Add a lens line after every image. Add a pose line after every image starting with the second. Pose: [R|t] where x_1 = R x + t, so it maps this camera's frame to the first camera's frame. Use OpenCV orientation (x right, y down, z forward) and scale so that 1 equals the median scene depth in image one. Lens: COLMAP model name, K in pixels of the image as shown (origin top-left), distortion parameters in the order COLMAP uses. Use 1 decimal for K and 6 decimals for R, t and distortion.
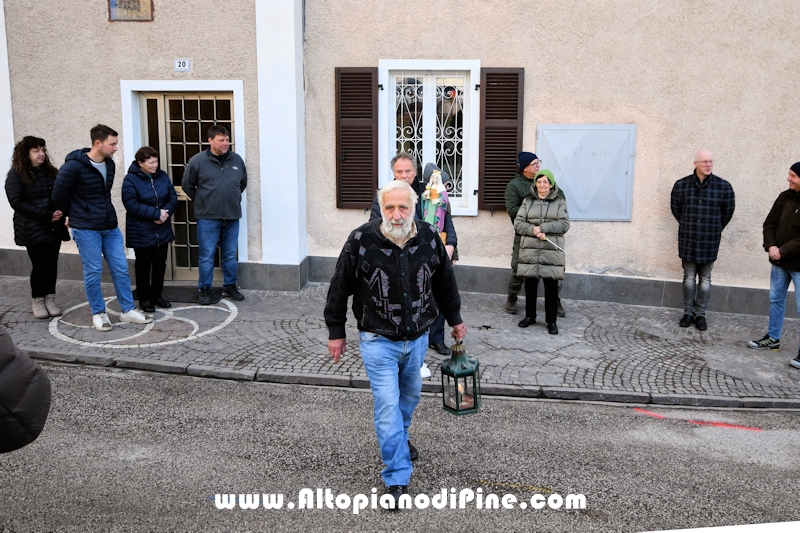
lens RADIAL K [[675.1, 0, 430.2], [0, 675.1, 212.7], [0, 0, 1]] dist [-0.016148, 0.053728]
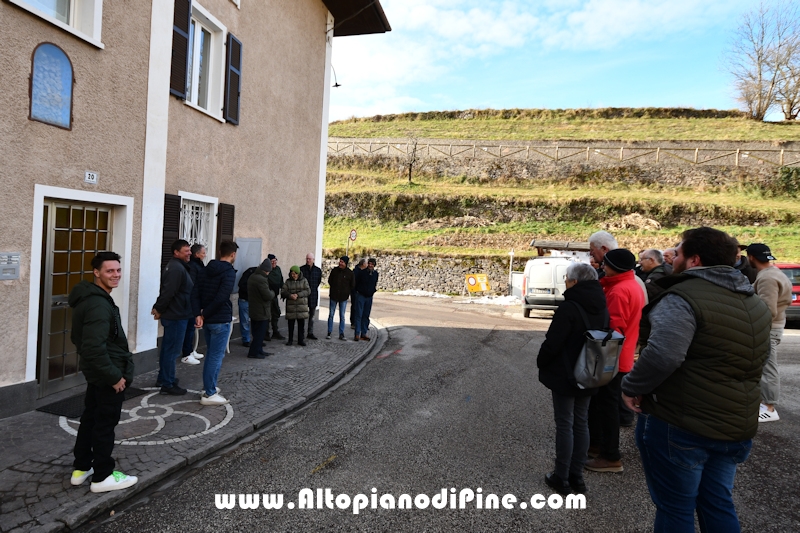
lens RADIAL K [[467.5, 0, 346.5], [0, 467.5, 240.2], [0, 0, 1]] dist [0.002553, -0.000161]
pose [[0.249933, 0.010008, 0.968211, -0.969724], [0.081495, 0.996181, -0.031334, -0.066074], [-0.964827, 0.086736, 0.248163, 0.441284]]
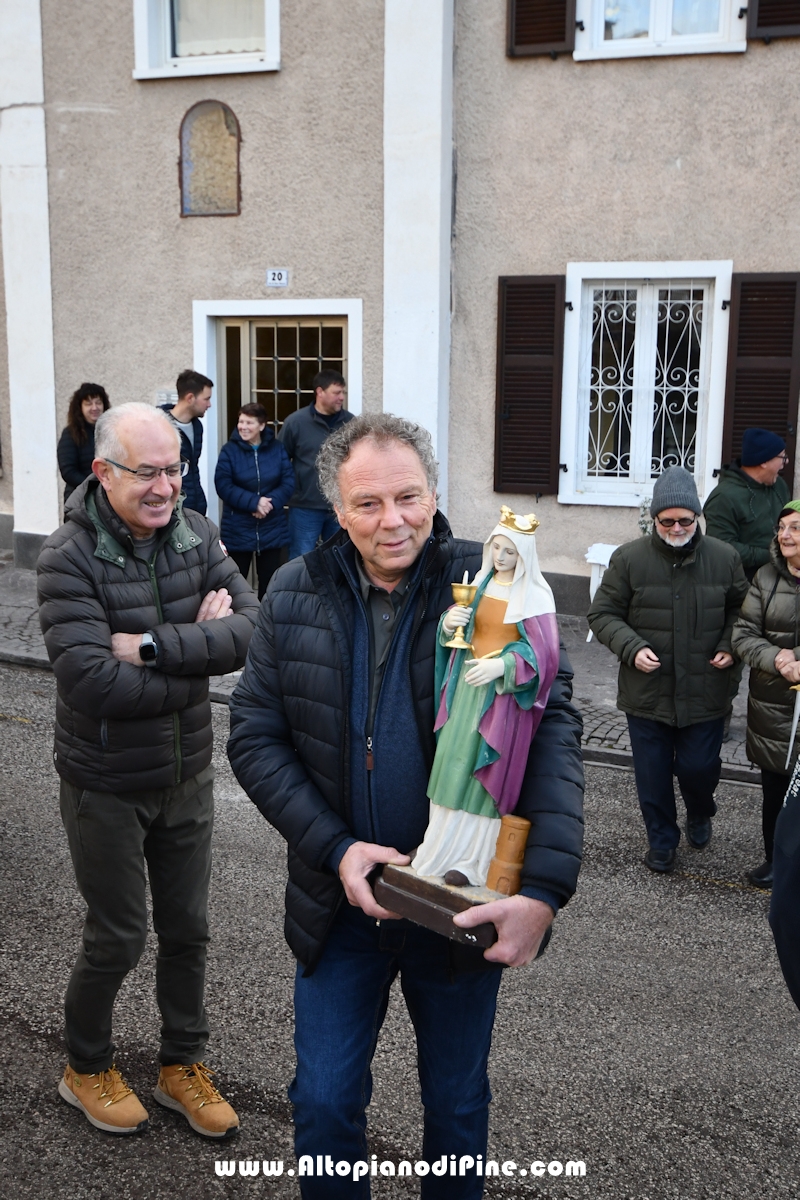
lens RADIAL K [[1206.2, 0, 338.3], [0, 1206.2, 530.4], [0, 0, 1]] dist [0.010818, 0.000000]
pose [[0.966456, 0.037726, -0.254047, 0.015543], [-0.030357, 0.998999, 0.032866, -0.003520], [0.255032, -0.024052, 0.966633, -0.182237]]
